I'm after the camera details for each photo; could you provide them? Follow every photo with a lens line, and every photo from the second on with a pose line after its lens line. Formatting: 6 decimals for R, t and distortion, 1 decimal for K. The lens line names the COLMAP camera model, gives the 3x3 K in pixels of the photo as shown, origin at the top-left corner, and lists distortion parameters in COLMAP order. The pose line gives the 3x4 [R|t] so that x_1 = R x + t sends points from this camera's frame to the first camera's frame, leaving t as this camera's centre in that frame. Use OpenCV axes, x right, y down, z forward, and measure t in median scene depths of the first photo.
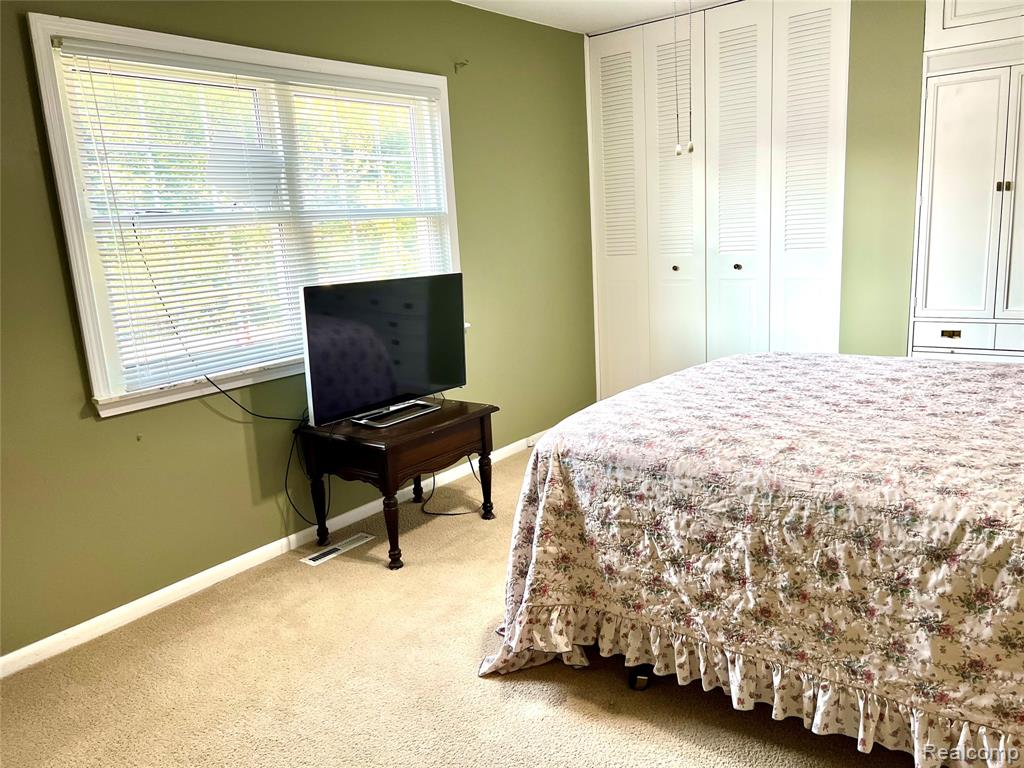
lens RADIAL K [[766.5, 0, 506.4], [0, 766.5, 380.2], [0, 0, 1]] dist [0.036772, -0.023142]
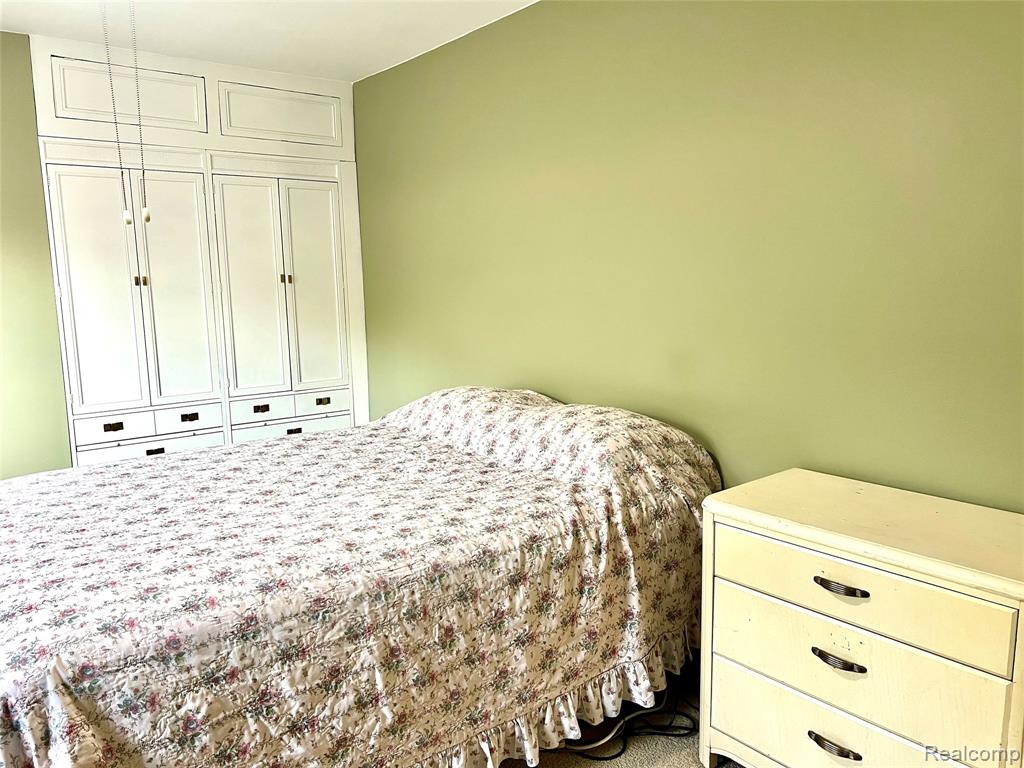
lens RADIAL K [[766.5, 0, 504.7], [0, 766.5, 383.7], [0, 0, 1]] dist [0.036772, -0.023142]
pose [[0.254462, -0.088759, 0.963001, -0.478777], [0.200752, 0.978936, 0.037181, -0.102563], [-0.946017, 0.183864, 0.266921, 0.532371]]
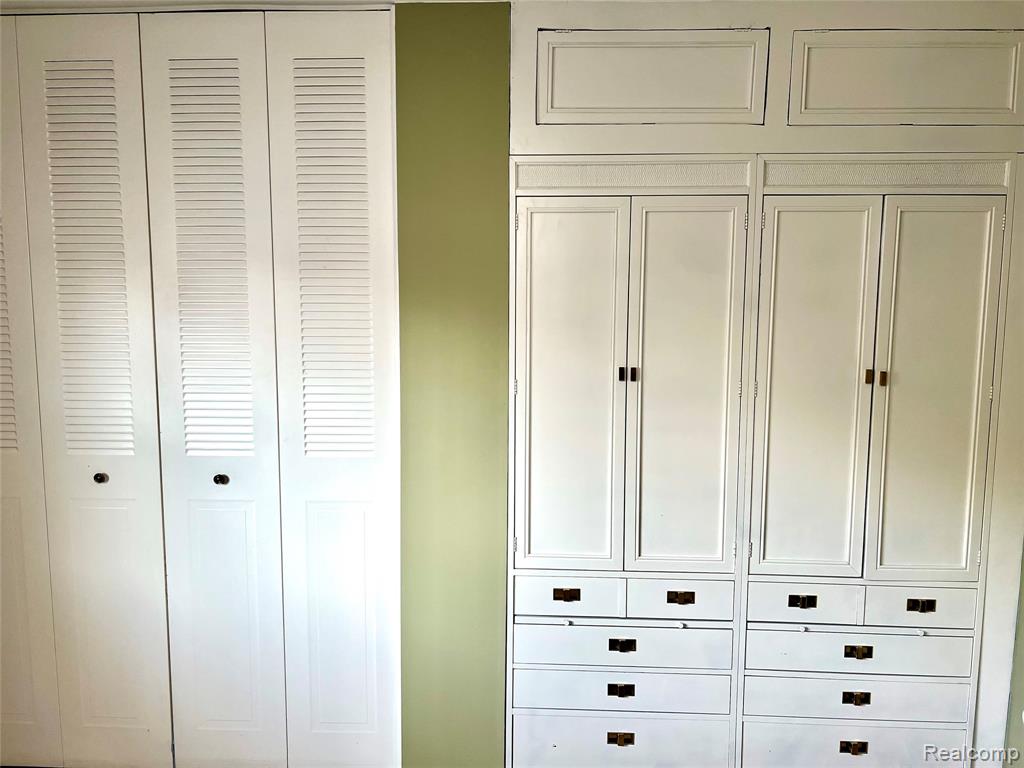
lens RADIAL K [[766.5, 0, 508.1], [0, 766.5, 379.0], [0, 0, 1]] dist [0.036772, -0.023142]
pose [[0.811729, 0.001376, 0.584032, 0.345098], [0.066673, 0.993241, -0.095006, -0.362581], [-0.580216, 0.116058, 0.806151, 1.021878]]
